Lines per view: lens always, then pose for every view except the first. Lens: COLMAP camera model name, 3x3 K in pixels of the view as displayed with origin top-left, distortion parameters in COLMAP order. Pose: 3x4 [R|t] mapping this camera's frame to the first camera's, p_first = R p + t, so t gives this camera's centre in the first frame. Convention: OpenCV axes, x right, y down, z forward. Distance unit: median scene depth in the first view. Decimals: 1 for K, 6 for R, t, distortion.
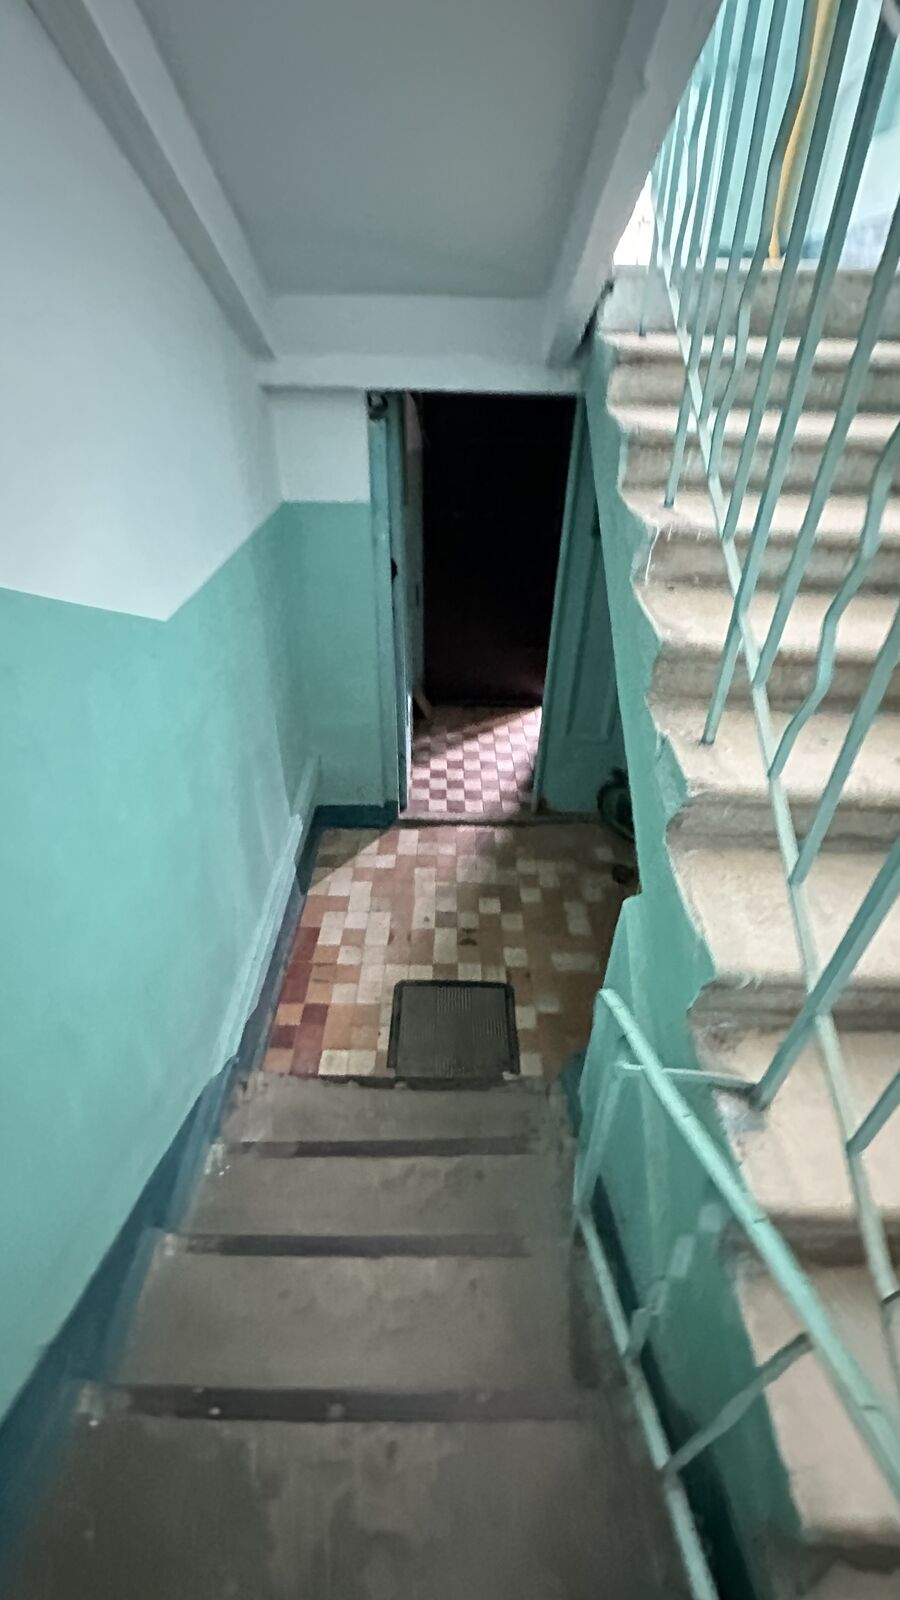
lens RADIAL K [[636.1, 0, 446.2], [0, 636.1, 805.3], [0, 0, 1]] dist [-0.002871, 0.000410]
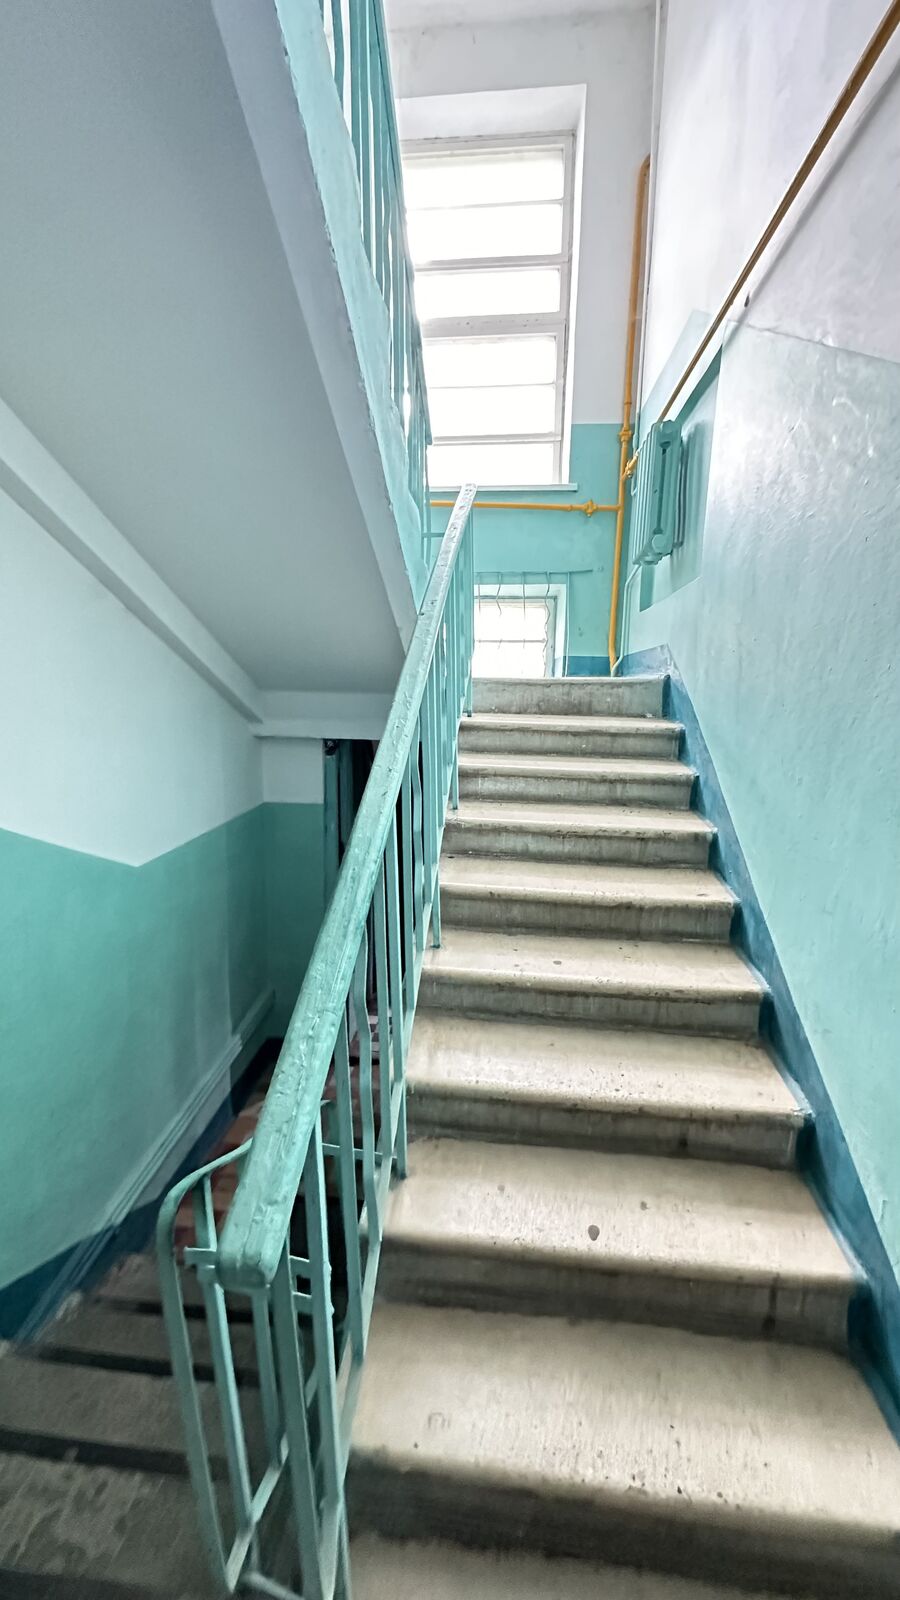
lens RADIAL K [[636.1, 0, 451.9], [0, 636.1, 801.2], [0, 0, 1]] dist [-0.002871, 0.000410]
pose [[0.996587, 0.015588, -0.081059, 0.370635], [-0.049159, 0.900946, -0.431138, 0.162219], [0.066309, 0.433651, 0.898638, -0.360055]]
